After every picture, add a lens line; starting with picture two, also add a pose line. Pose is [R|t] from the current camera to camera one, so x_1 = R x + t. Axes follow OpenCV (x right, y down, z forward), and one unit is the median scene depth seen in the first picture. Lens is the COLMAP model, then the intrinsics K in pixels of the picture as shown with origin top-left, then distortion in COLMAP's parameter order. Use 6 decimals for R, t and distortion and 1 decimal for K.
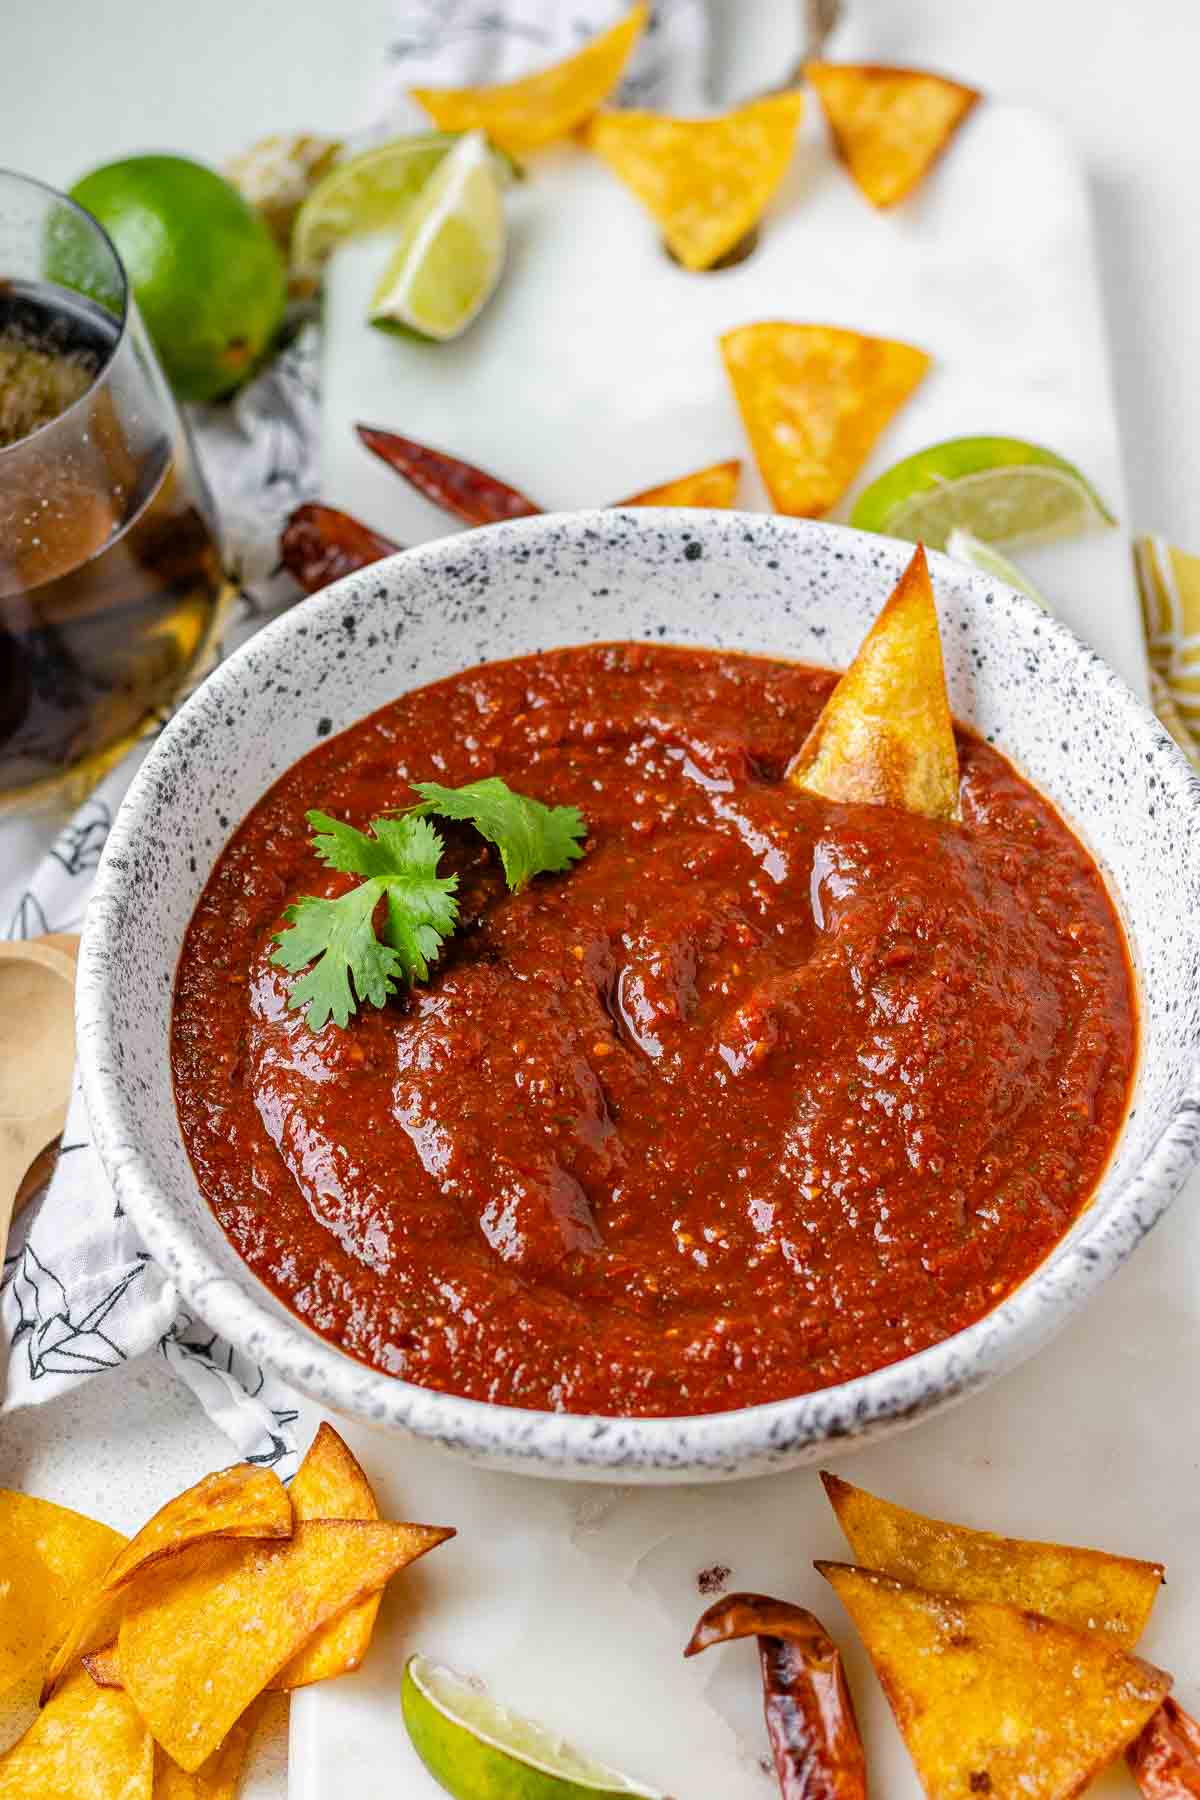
lens RADIAL K [[4464.8, 0, 600.0], [0, 4464.8, 900.0], [0, 0, 1]] dist [0.029066, -0.346722]
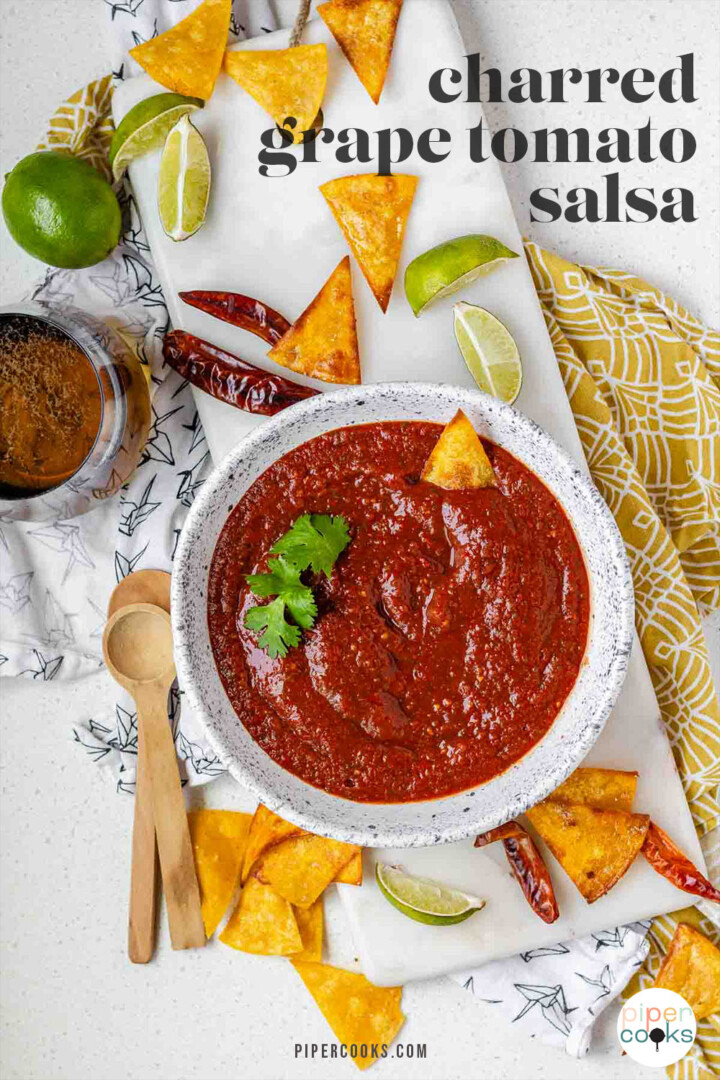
lens RADIAL K [[2678.9, 0, 360.0], [0, 2678.9, 540.0], [0, 0, 1]] dist [0.029066, -0.346722]
pose [[0.964932, -0.261535, -0.022502, 0.034794], [0.221145, 0.763734, 0.606470, -0.918726], [-0.141428, -0.590178, 0.794788, -0.172449]]
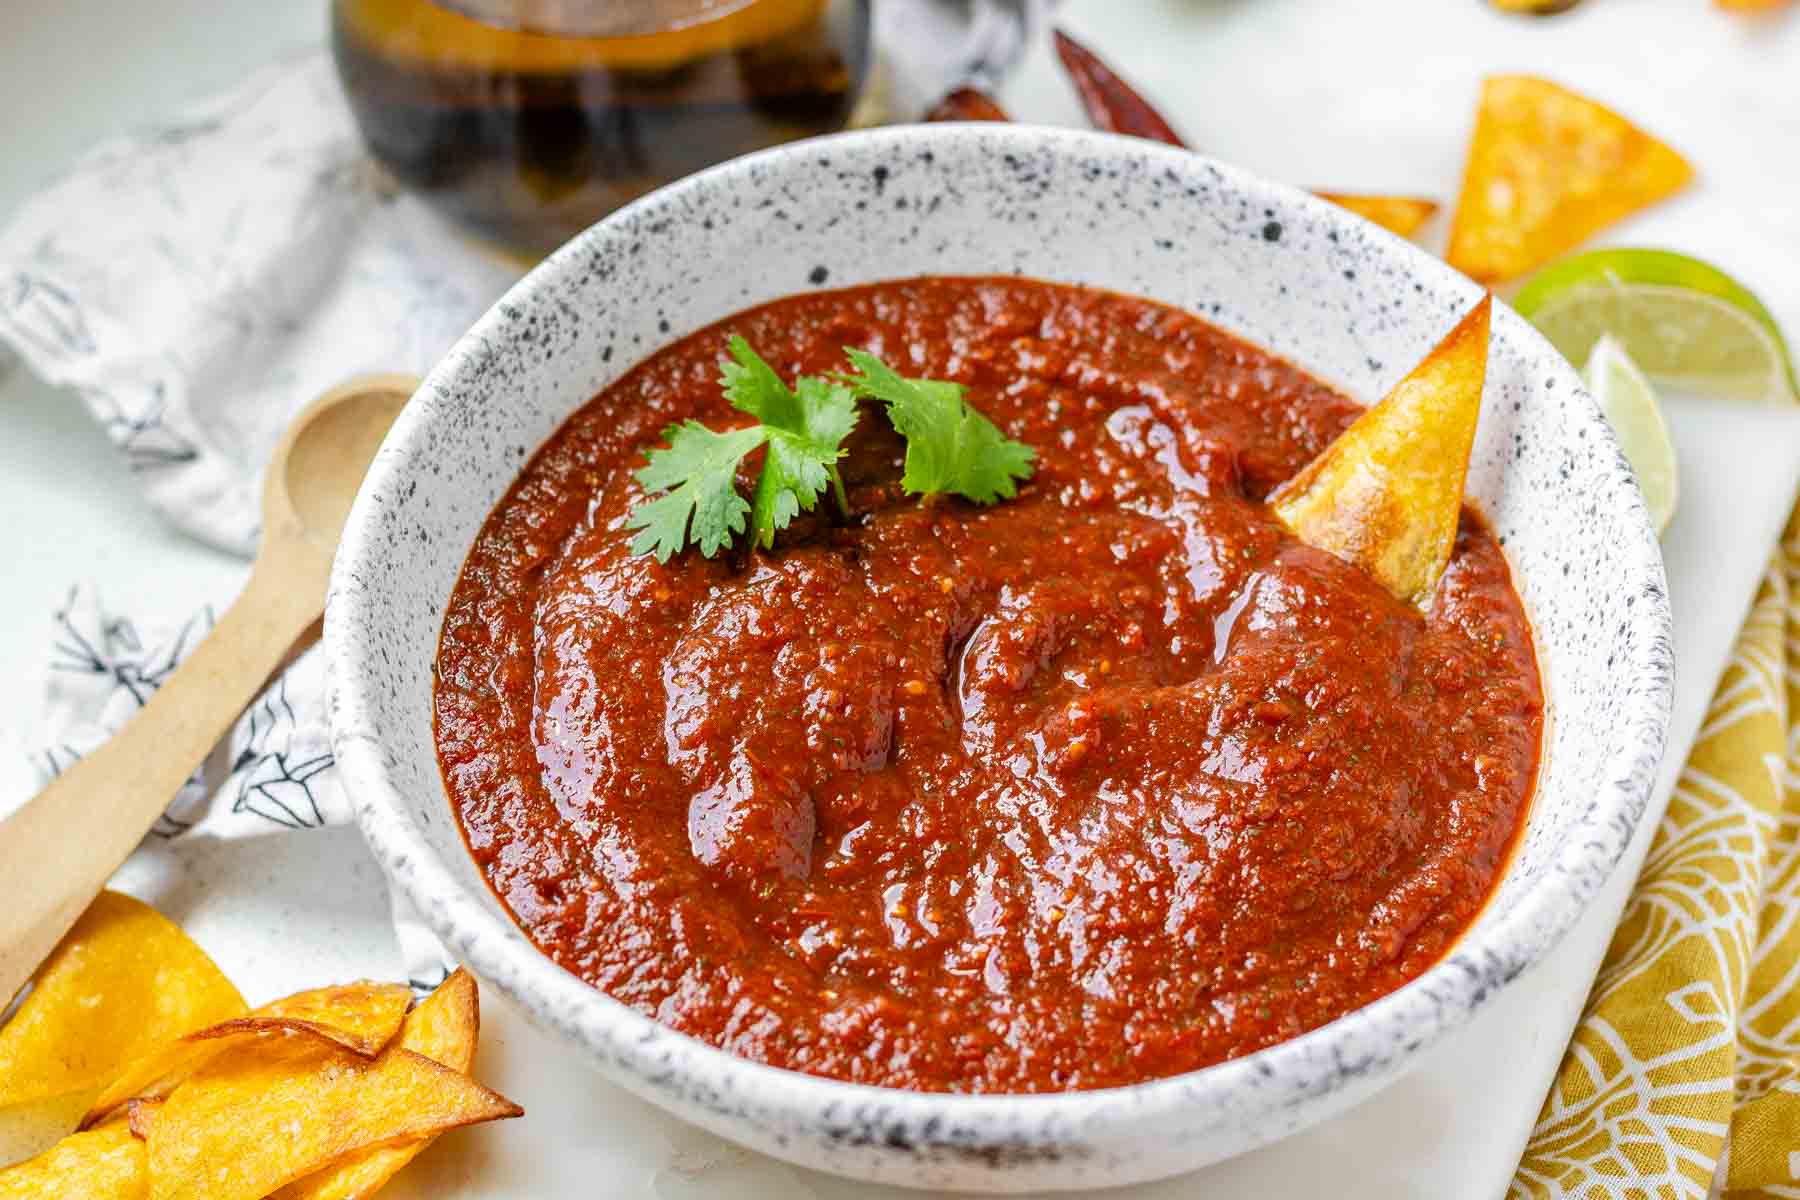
lens RADIAL K [[4464.8, 0, 900.0], [0, 4464.8, 600.0], [0, 0, 1]] dist [0.029066, -0.346722]
pose [[0.907003, 0.348433, -0.236515, 0.196975], [-0.361517, 0.932276, -0.012941, 0.029295], [0.215988, 0.097242, 0.971542, 0.137697]]
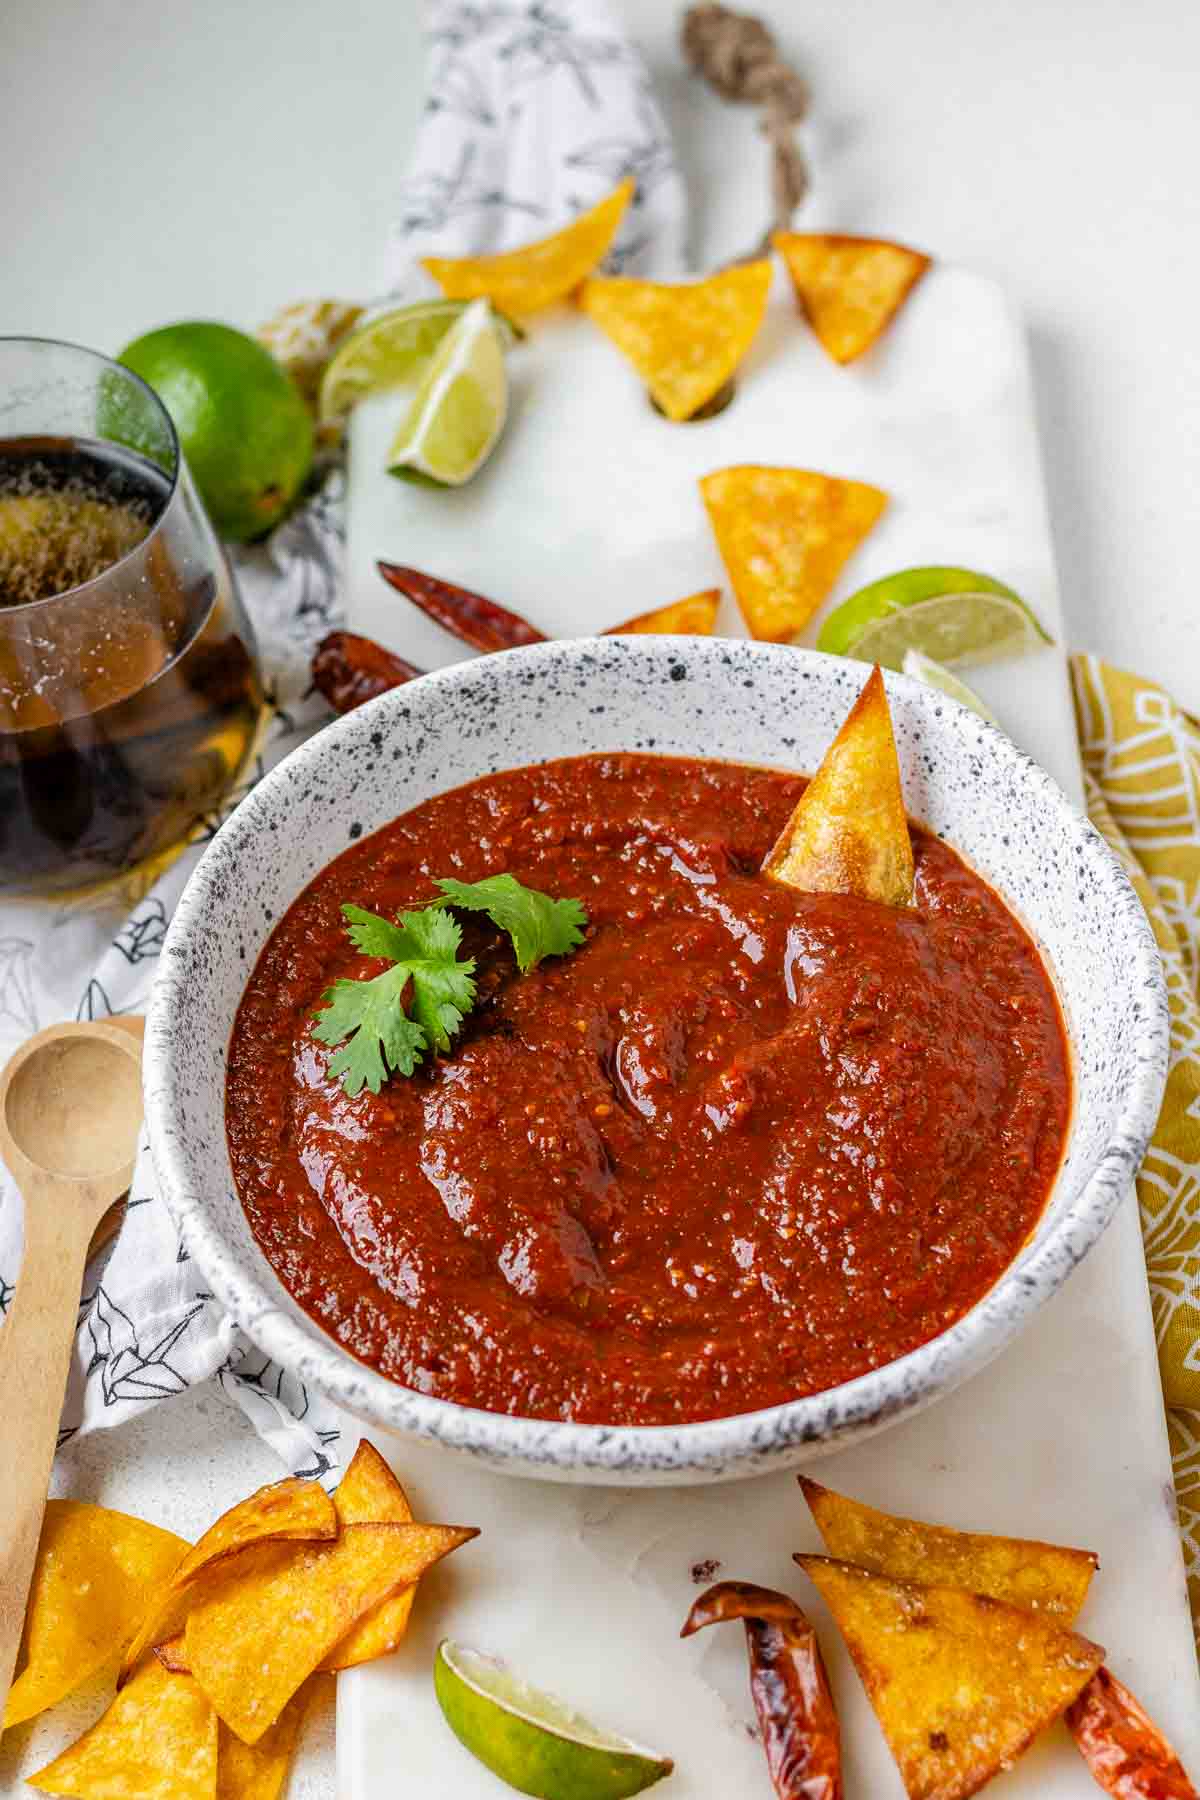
lens RADIAL K [[4464.8, 0, 600.0], [0, 4464.8, 900.0], [0, 0, 1]] dist [0.029066, -0.346722]
pose [[0.999943, -0.010545, 0.001460, -0.001378], [0.010573, 0.999719, -0.021234, 0.003874], [-0.001236, 0.021248, 0.999773, -0.141365]]
